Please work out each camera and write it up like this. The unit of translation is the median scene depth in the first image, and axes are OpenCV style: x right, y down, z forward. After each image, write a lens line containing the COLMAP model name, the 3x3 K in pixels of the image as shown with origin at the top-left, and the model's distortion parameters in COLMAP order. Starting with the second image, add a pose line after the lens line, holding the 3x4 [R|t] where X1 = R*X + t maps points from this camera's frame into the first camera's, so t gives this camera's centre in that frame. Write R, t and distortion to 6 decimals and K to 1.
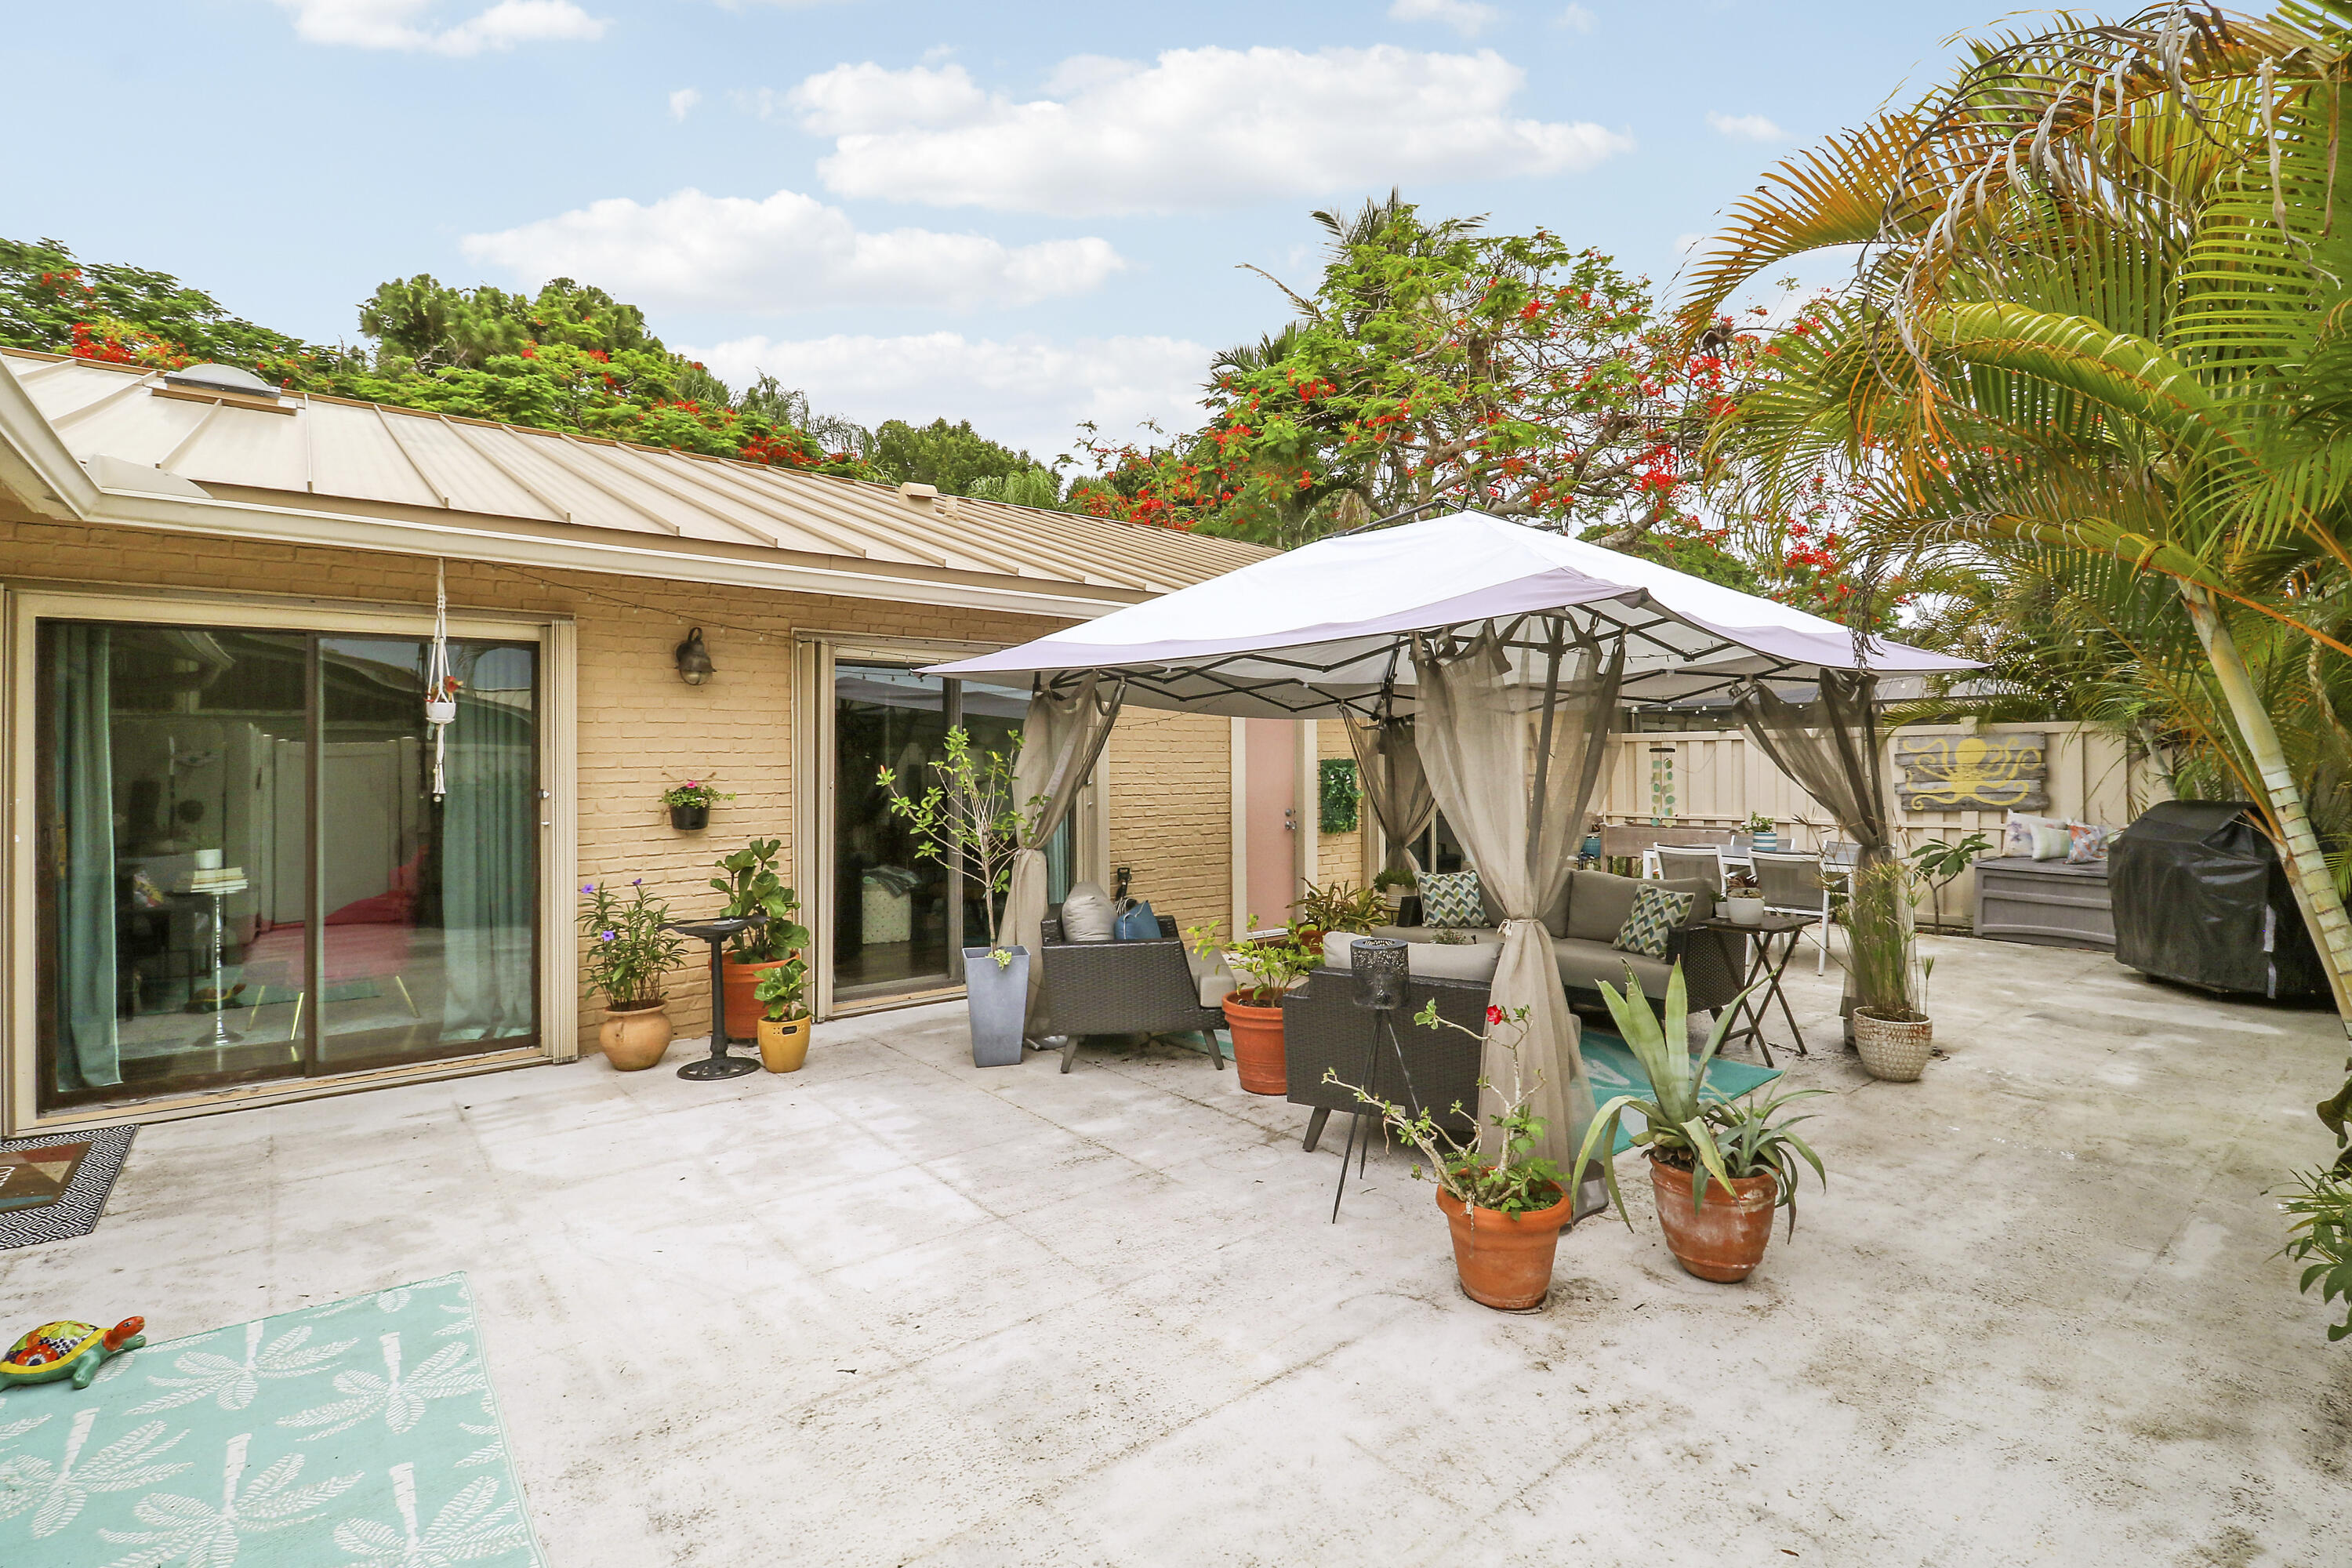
lens RADIAL K [[1123.1, 0, 1200.0], [0, 1123.1, 769.7], [0, 0, 1]] dist [-0.005418, -0.004388]
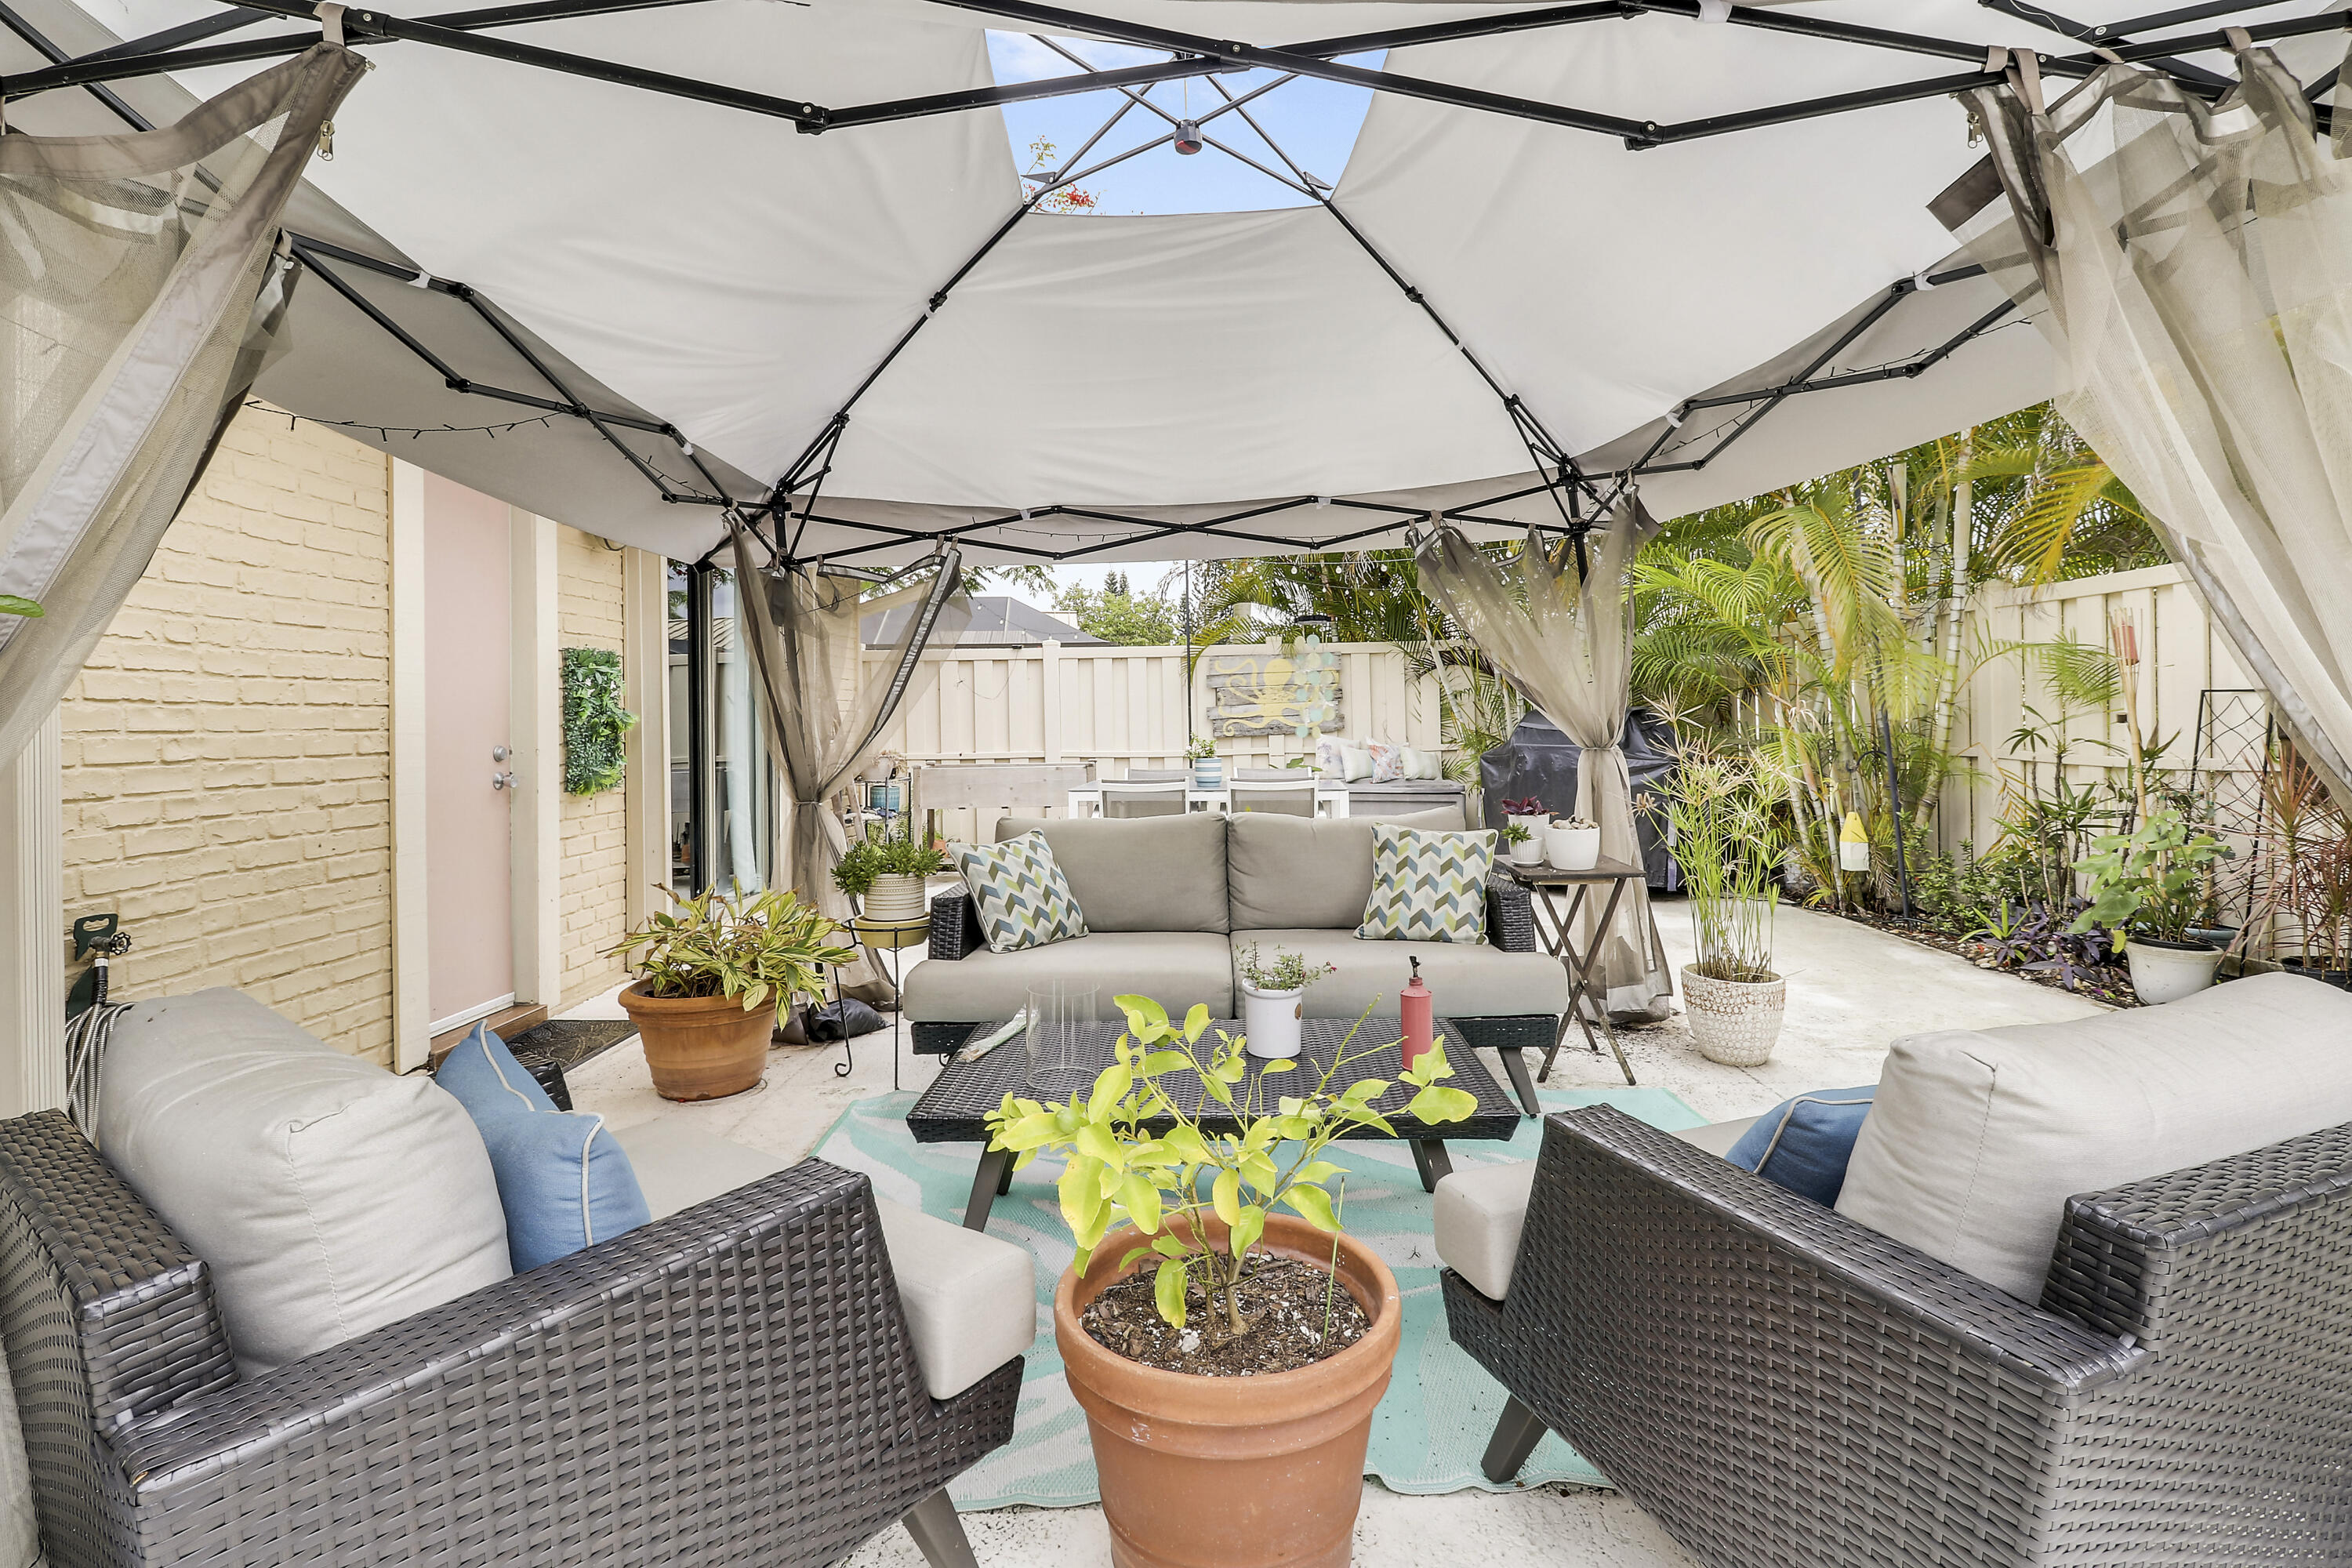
lens RADIAL K [[1130.2, 0, 1191.2], [0, 1130.2, 705.6], [0, 0, 1]] dist [-0.009325, -0.000588]
pose [[0.647143, 0.004527, 0.762355, -0.101873], [0.017480, 0.999631, -0.020774, 0.034650], [-0.762168, 0.026769, 0.646826, 0.493704]]
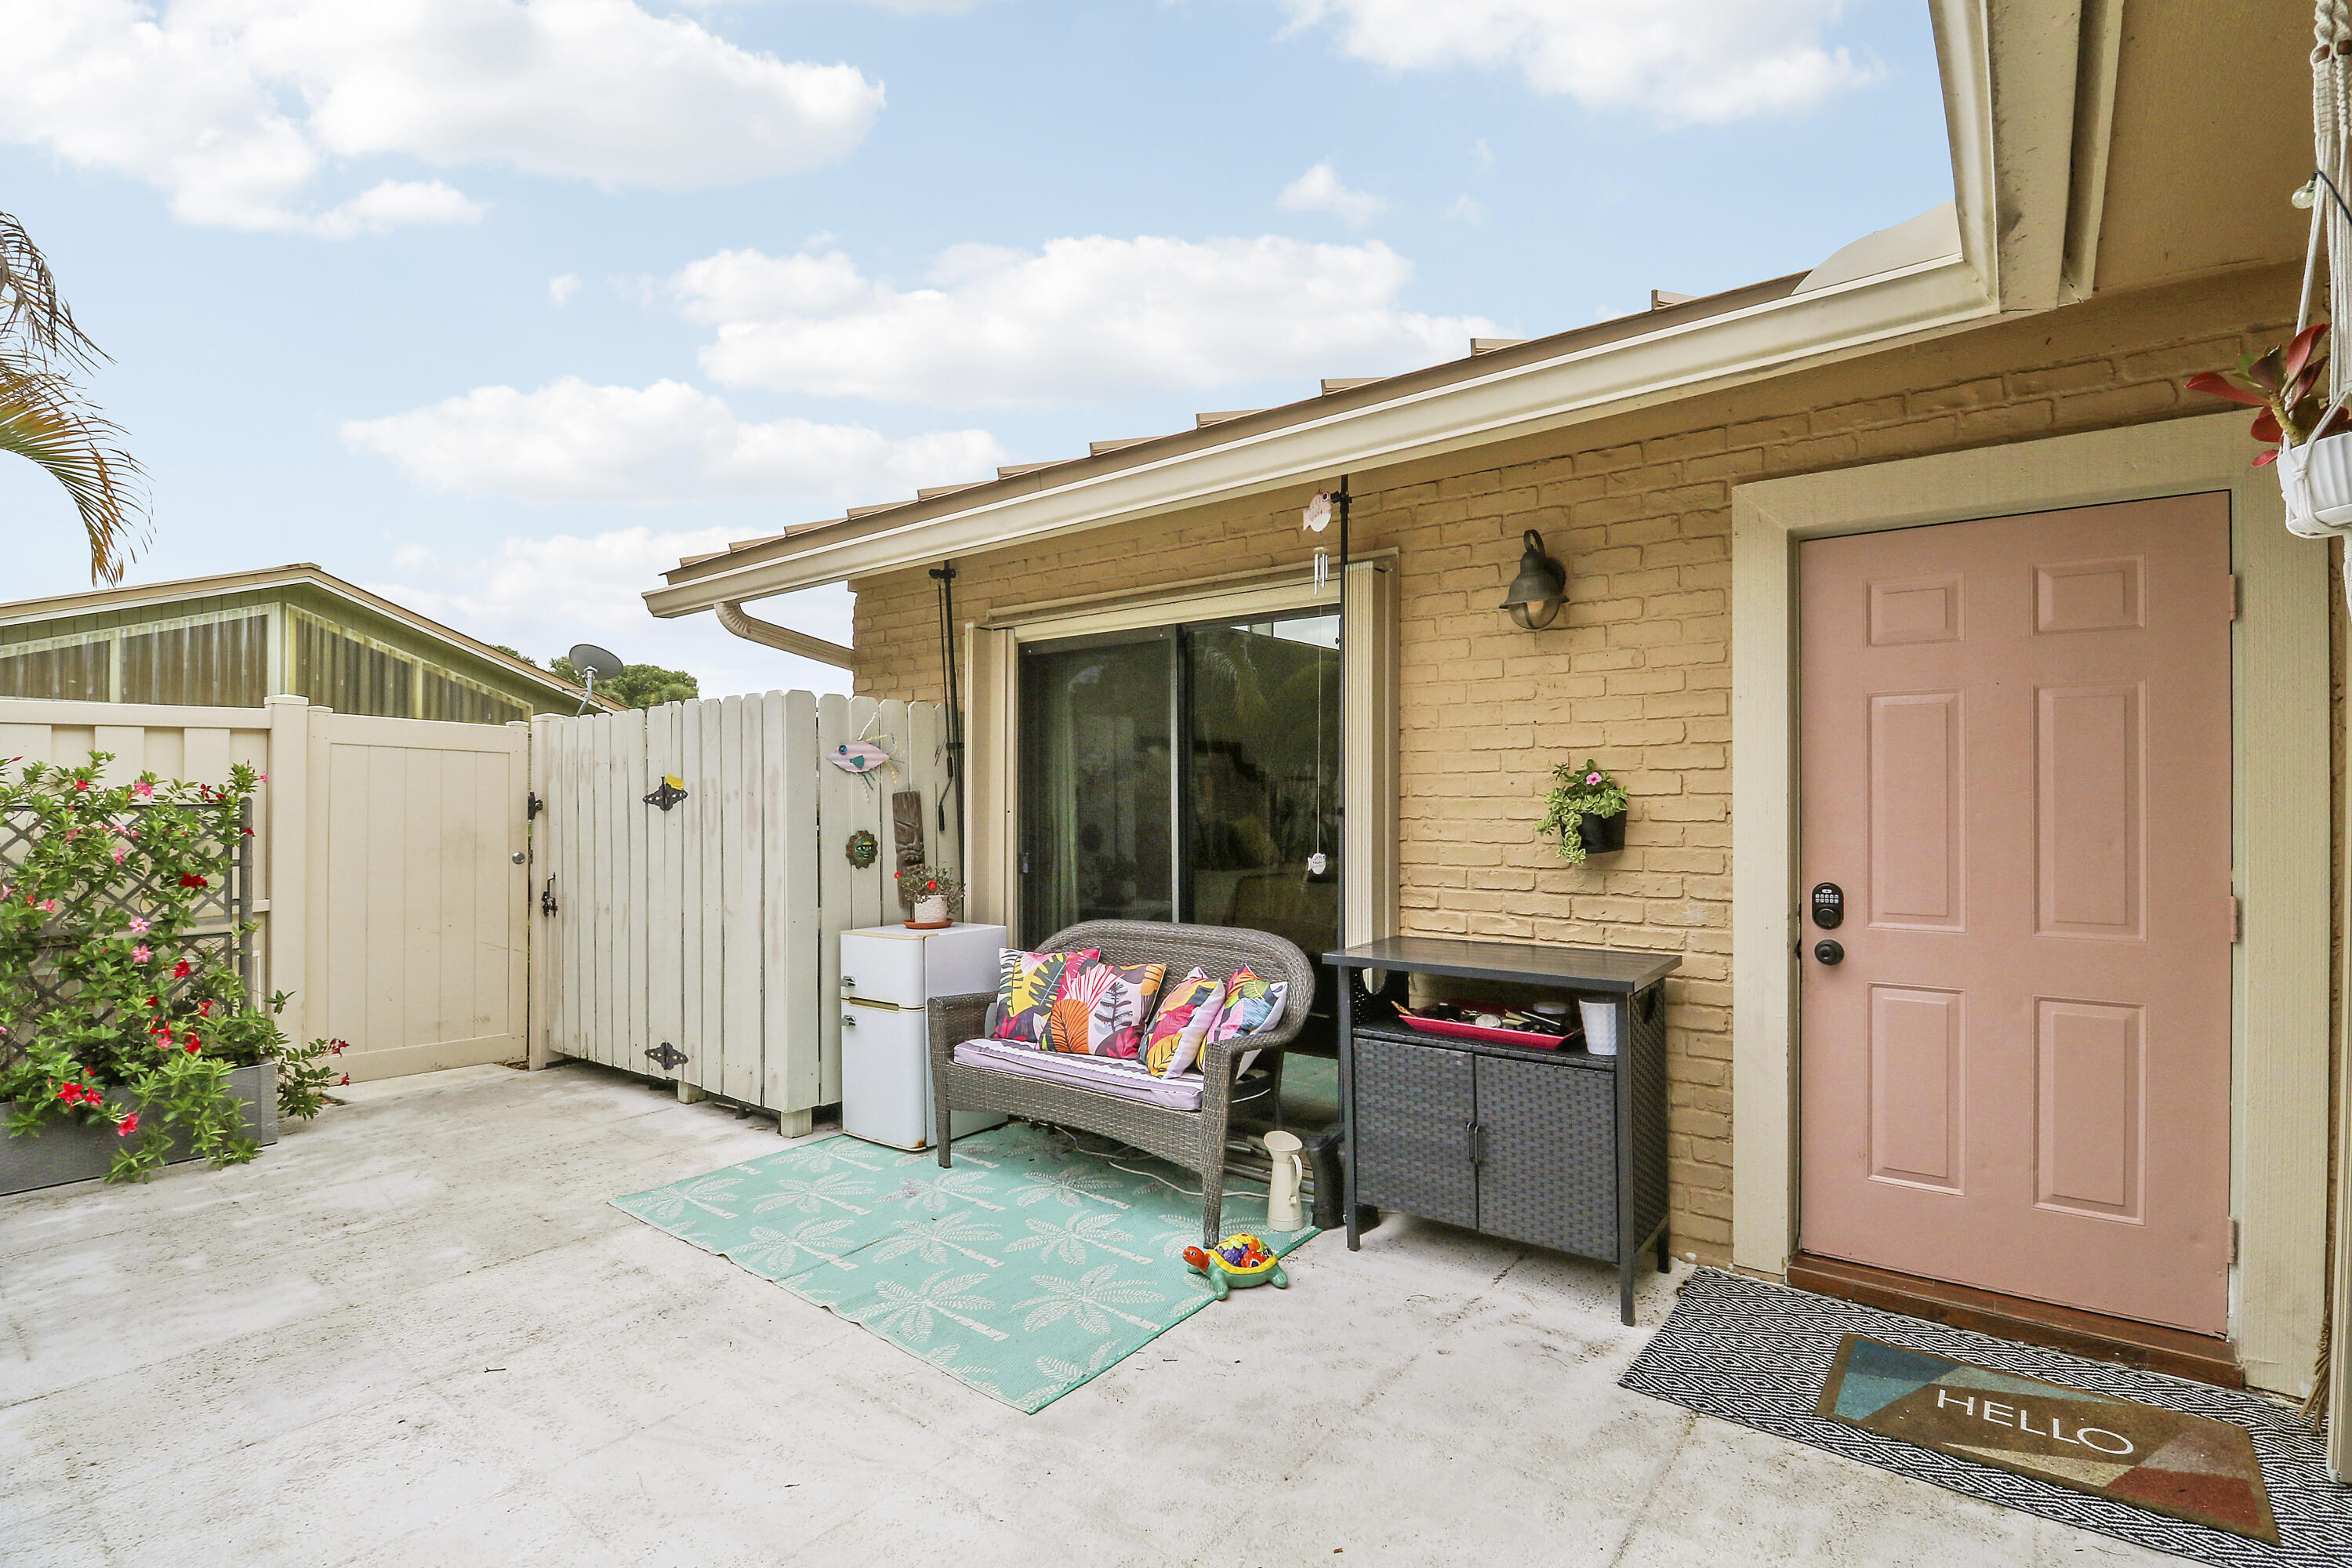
lens RADIAL K [[1123.1, 0, 1161.9], [0, 1123.1, 789.3], [0, 0, 1]] dist [-0.005418, -0.004388]
pose [[-0.980116, 0.014959, -0.197858, -0.238050], [0.013966, 0.999882, 0.006411, 0.006173], [0.197931, 0.003520, -0.980210, 0.702997]]
